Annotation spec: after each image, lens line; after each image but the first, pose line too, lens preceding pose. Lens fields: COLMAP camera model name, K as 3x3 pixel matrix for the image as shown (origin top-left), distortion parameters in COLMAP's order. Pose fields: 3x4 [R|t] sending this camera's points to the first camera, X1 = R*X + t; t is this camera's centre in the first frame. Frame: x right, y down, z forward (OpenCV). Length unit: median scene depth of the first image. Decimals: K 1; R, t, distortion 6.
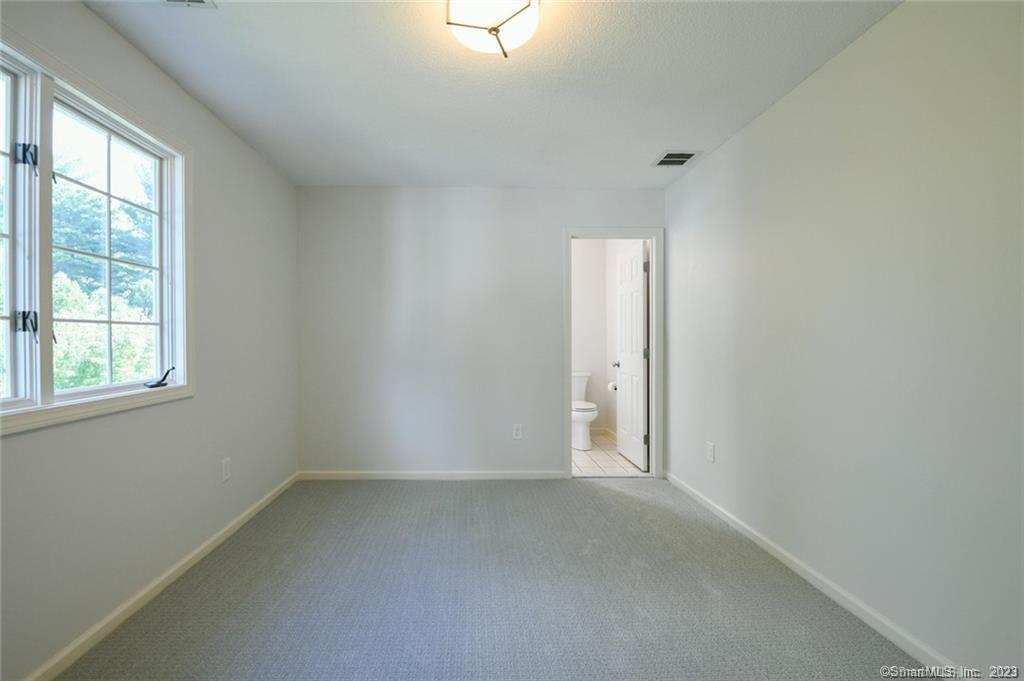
lens RADIAL K [[461.7, 0, 572.2], [0, 461.7, 340.5], [0, 0, 1]] dist [-0.024007, -0.001012]
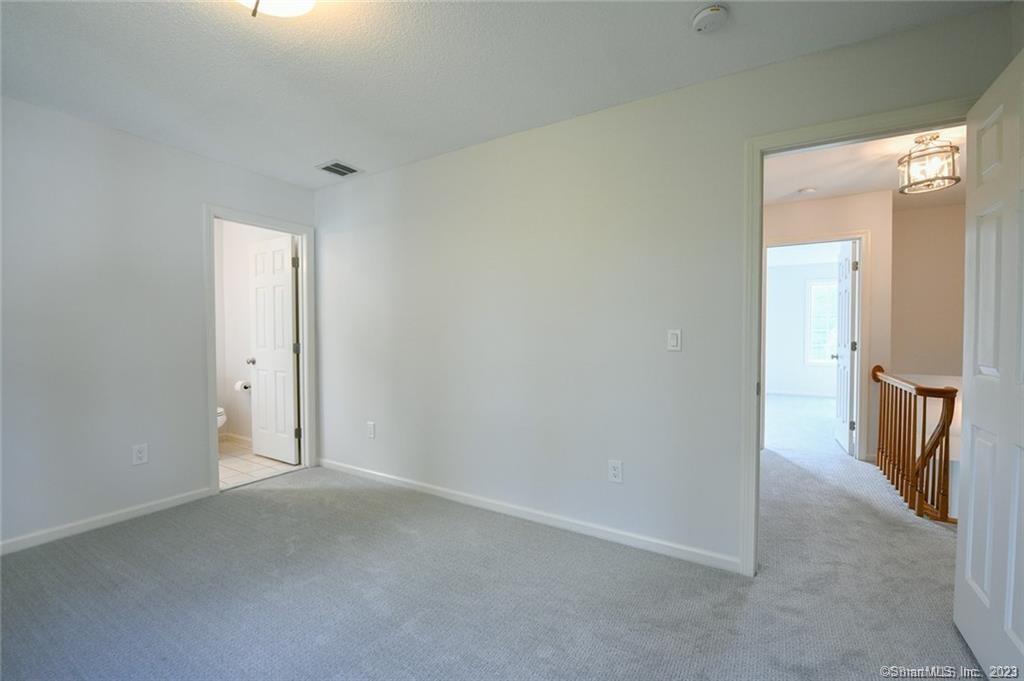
lens RADIAL K [[461.7, 0, 507.7], [0, 461.7, 344.0], [0, 0, 1]] dist [-0.024007, -0.001012]
pose [[0.504433, -0.019552, 0.863229, -0.478026], [0.001808, 0.999765, 0.021588, -0.002102], [-0.863449, -0.009329, 0.504350, 0.092384]]
